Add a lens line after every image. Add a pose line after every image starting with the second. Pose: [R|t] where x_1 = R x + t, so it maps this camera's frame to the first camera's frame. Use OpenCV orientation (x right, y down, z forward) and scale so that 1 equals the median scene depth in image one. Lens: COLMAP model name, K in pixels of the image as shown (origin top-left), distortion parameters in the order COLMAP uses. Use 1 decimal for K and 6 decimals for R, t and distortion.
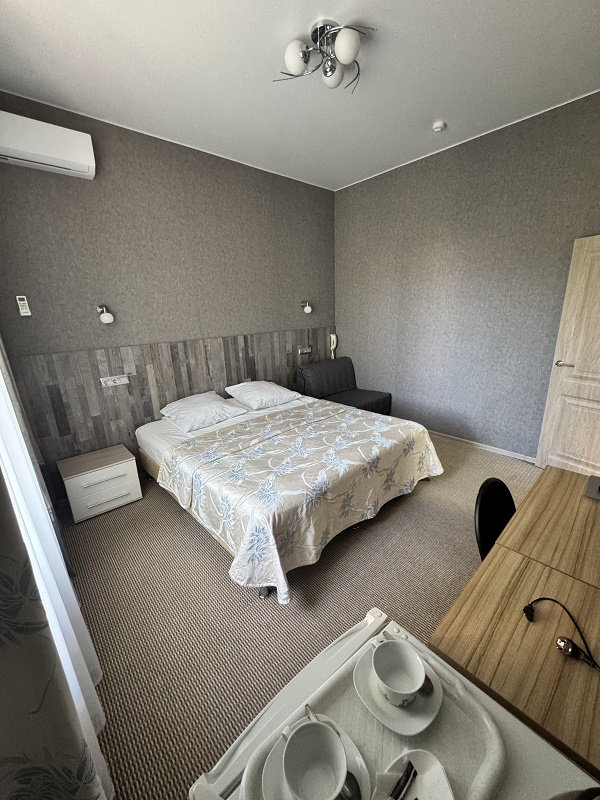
lens RADIAL K [[321.0, 0, 299.5], [0, 321.0, 410.0], [0, 0, 1]] dist [0.000261, 0.000006]
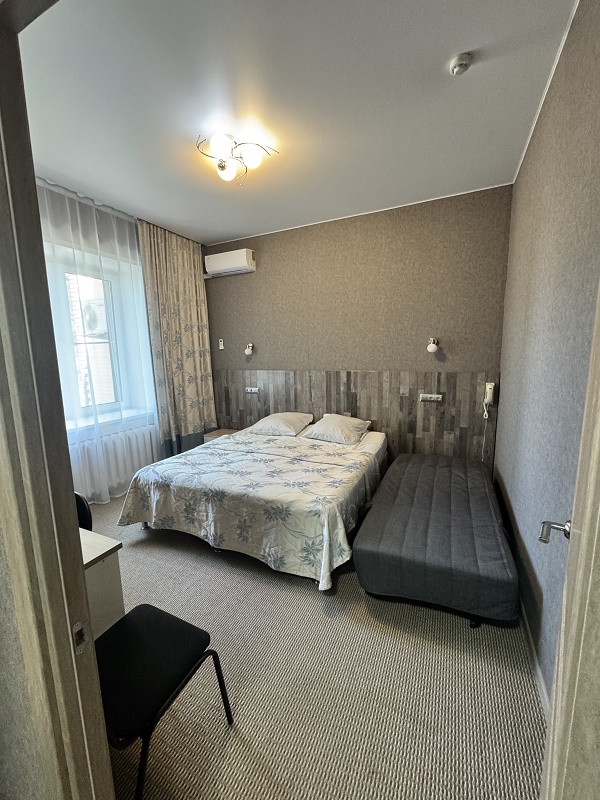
lens RADIAL K [[319.7, 0, 298.1], [0, 319.7, 400.1], [0, 0, 1]] dist [0.002120, 0.000294]
pose [[0.373567, 0.186347, -0.908693, 0.732537], [-0.263707, 0.960528, 0.088566, -0.192152], [0.889329, 0.206543, 0.407963, 0.453207]]
